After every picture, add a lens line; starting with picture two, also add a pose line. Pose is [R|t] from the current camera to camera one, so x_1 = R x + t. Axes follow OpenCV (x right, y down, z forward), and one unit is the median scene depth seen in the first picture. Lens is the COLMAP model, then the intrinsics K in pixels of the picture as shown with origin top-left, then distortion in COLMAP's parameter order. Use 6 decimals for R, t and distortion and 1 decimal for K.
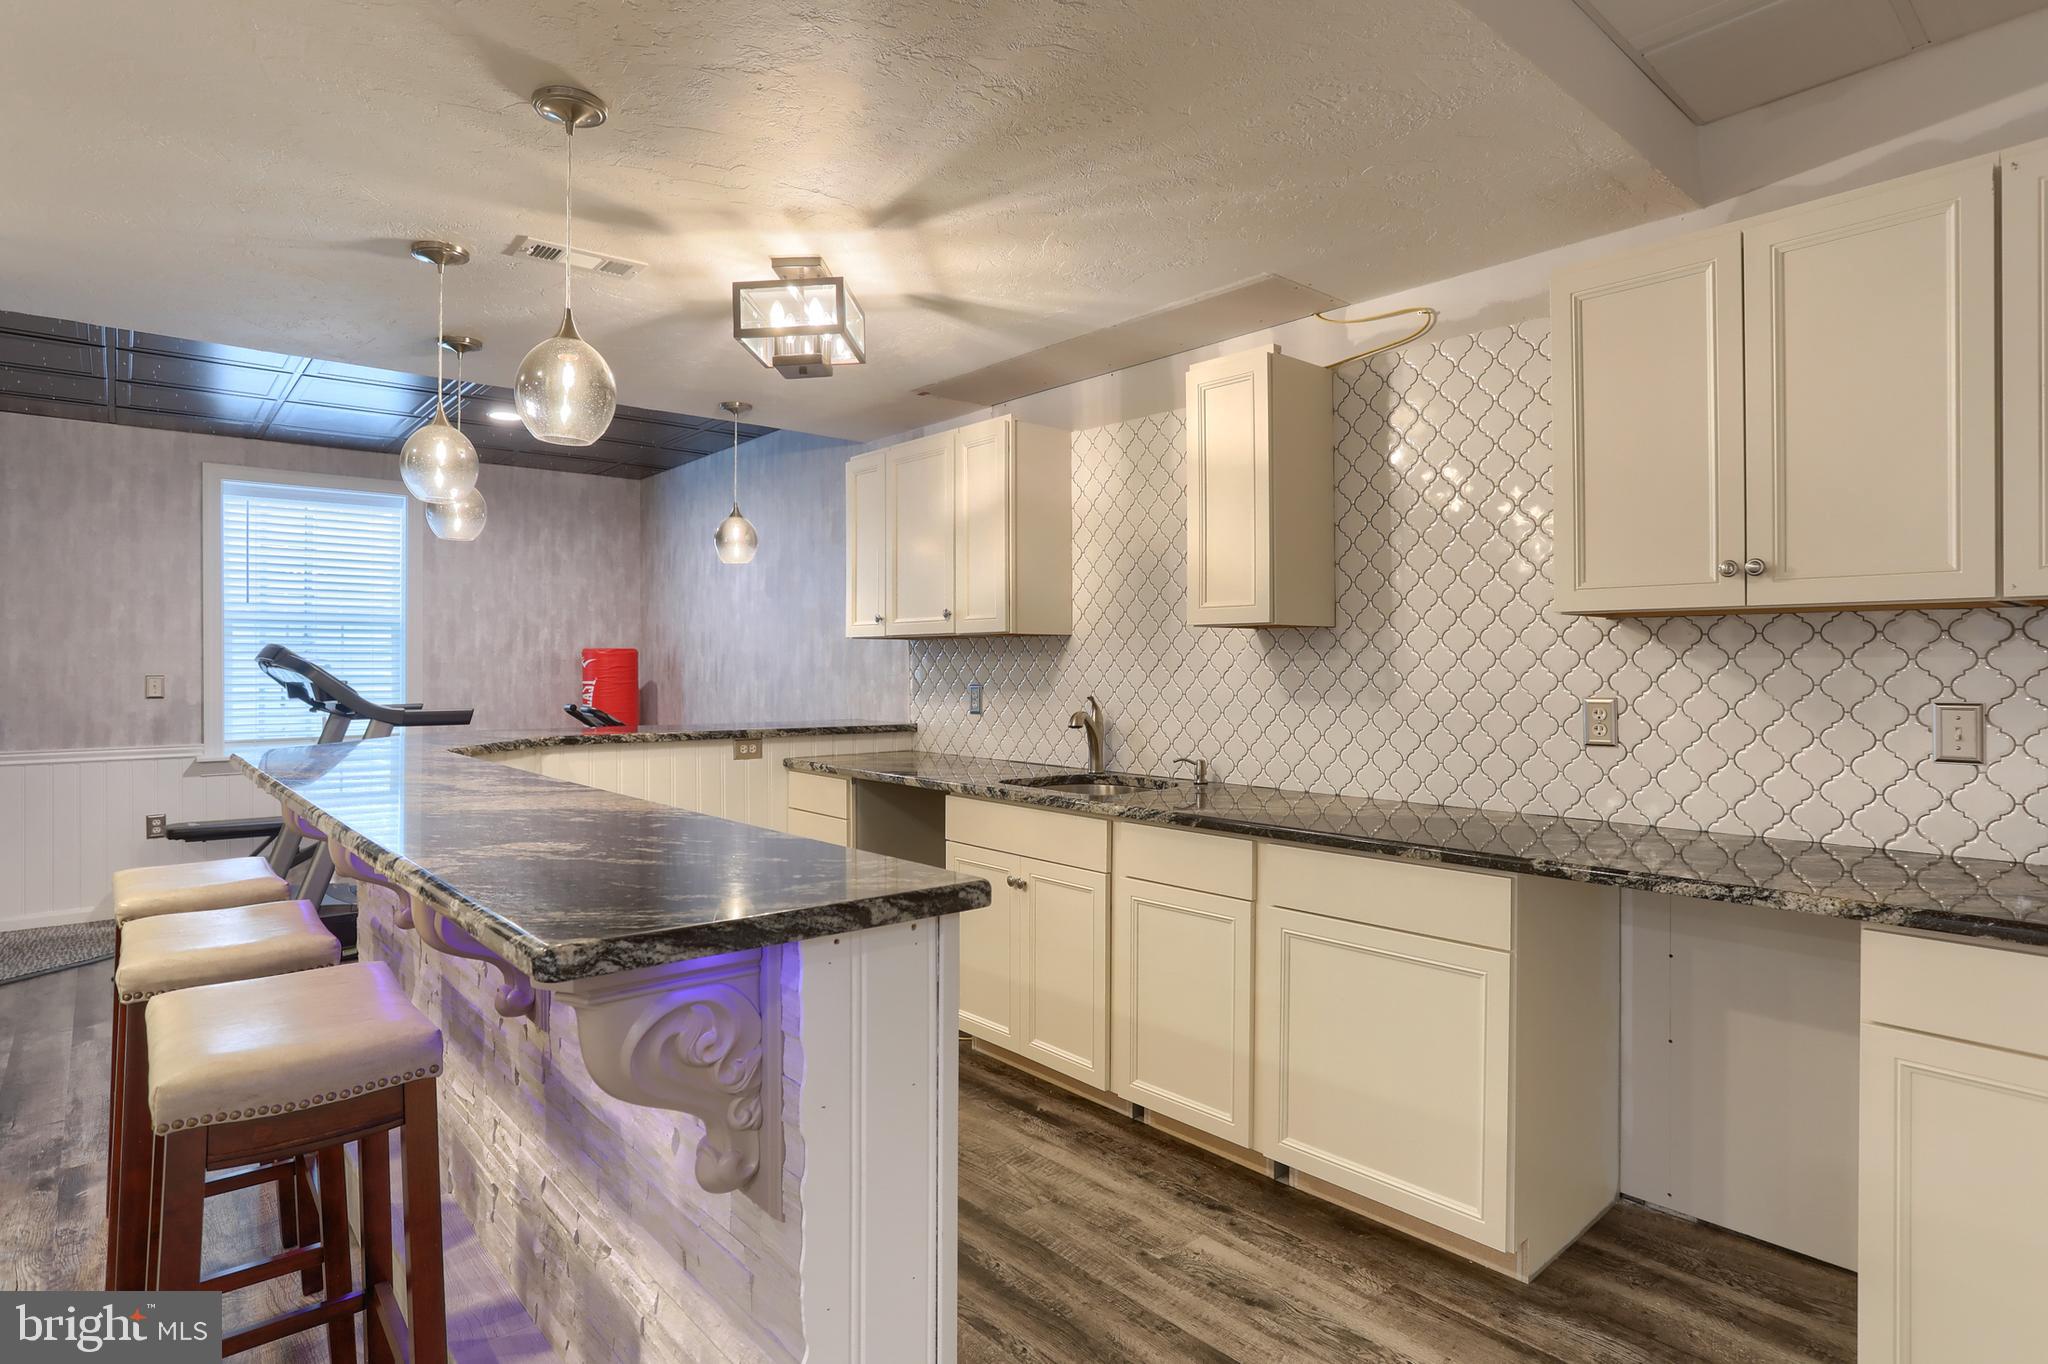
lens RADIAL K [[1089.3, 0, 1026.1], [0, 1089.3, 670.7], [0, 0, 1]] dist [0.006740, 0.000440]
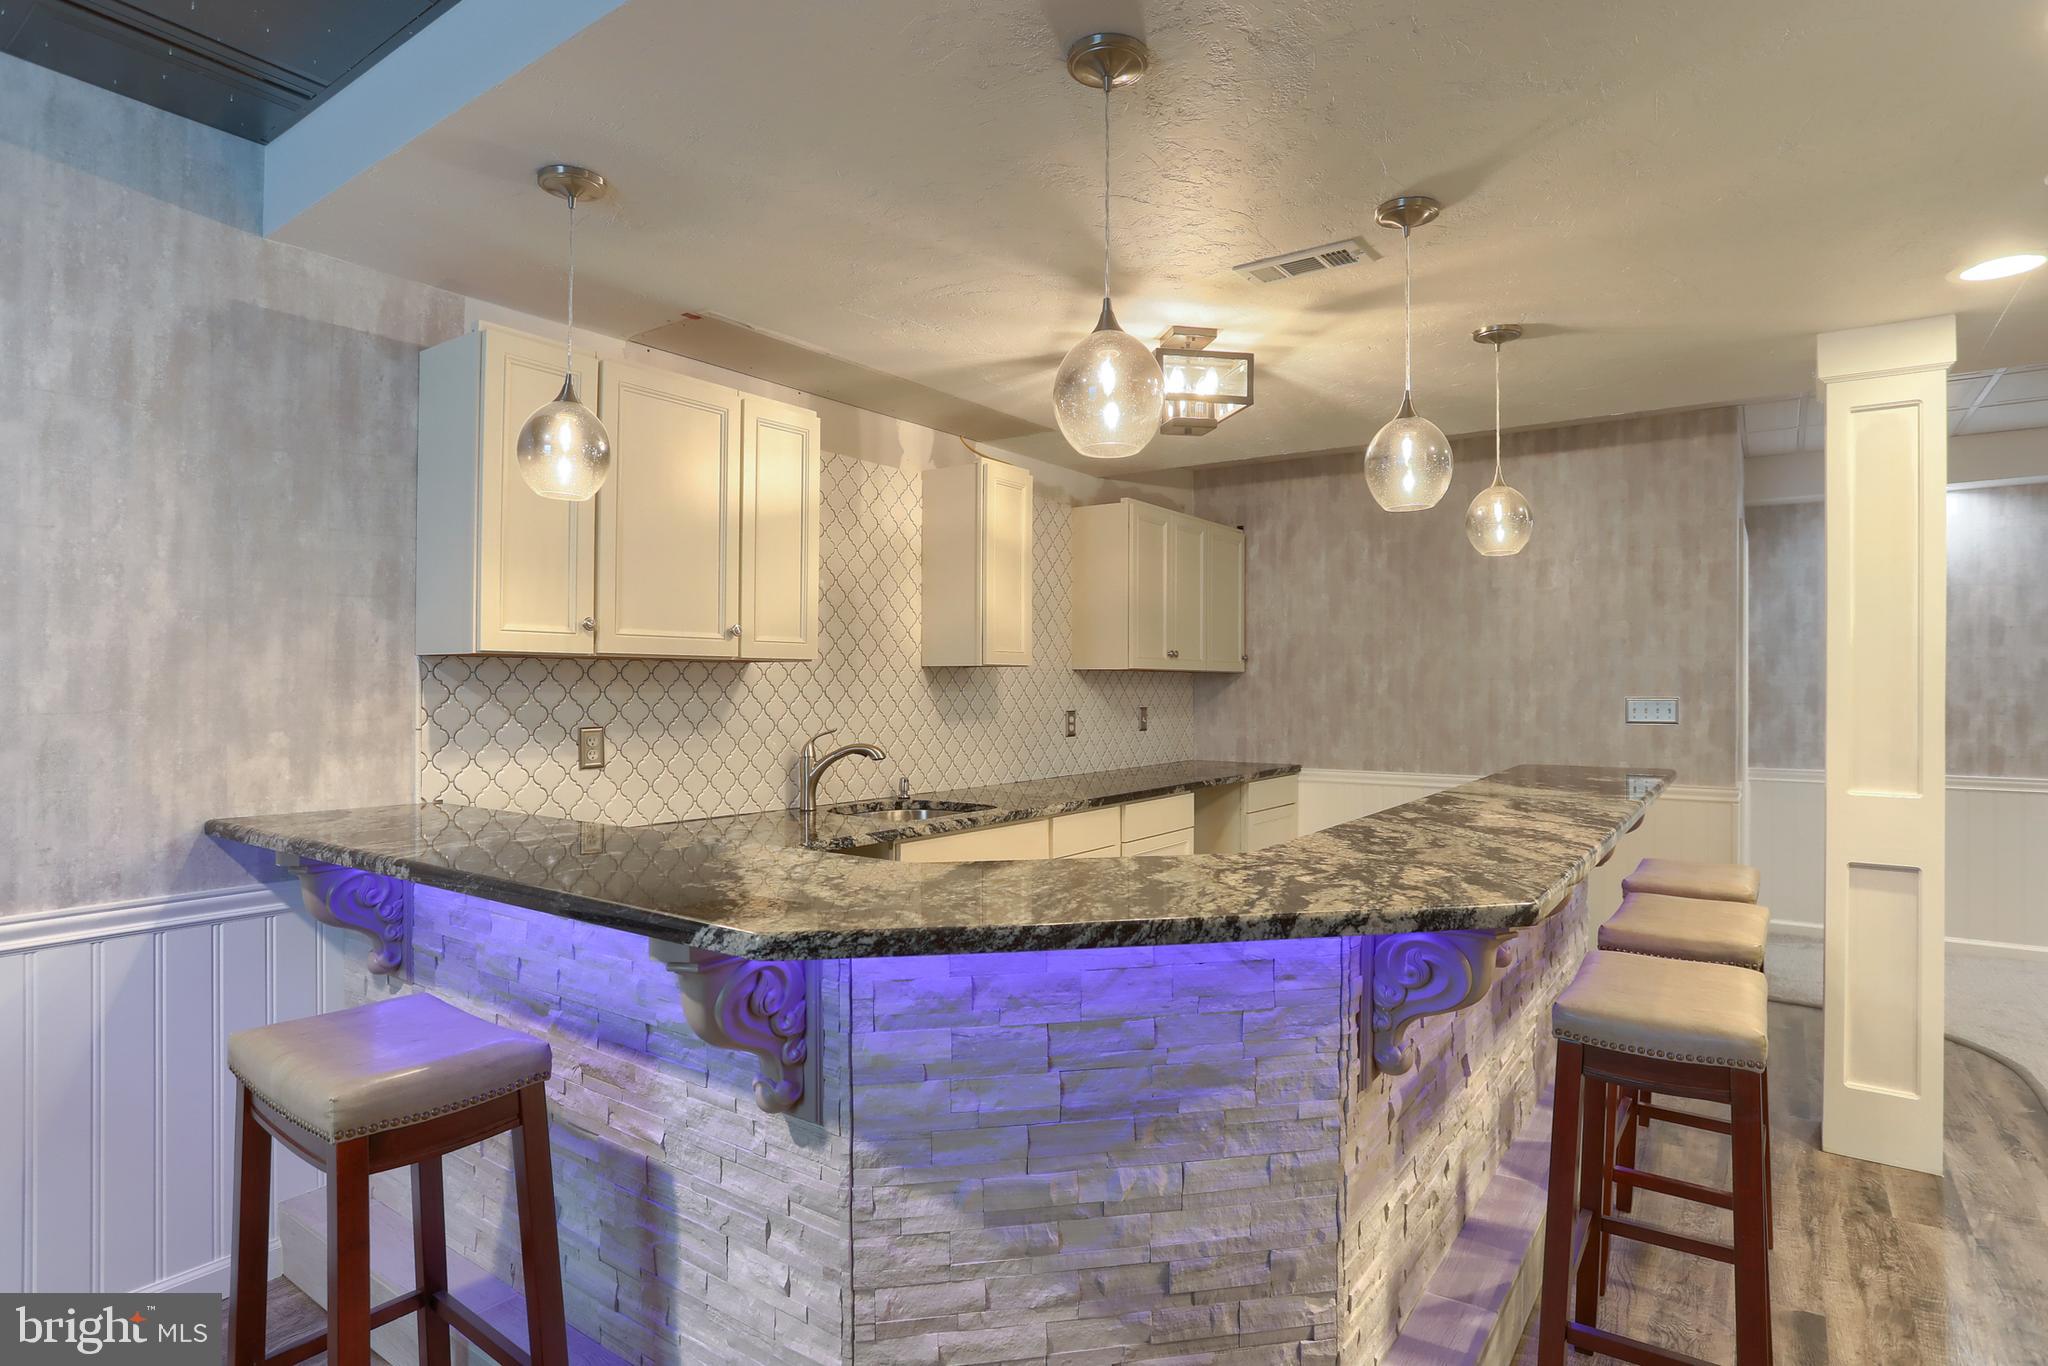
lens RADIAL K [[1089.3, 0, 1026.0], [0, 1089.3, 687.8], [0, 0, 1]] dist [0.006740, 0.000440]
pose [[-0.206248, 0.006877, 0.978475, -0.934180], [0.013632, 0.999898, -0.004154, -0.006641], [-0.978405, 0.012481, -0.206321, 1.041006]]
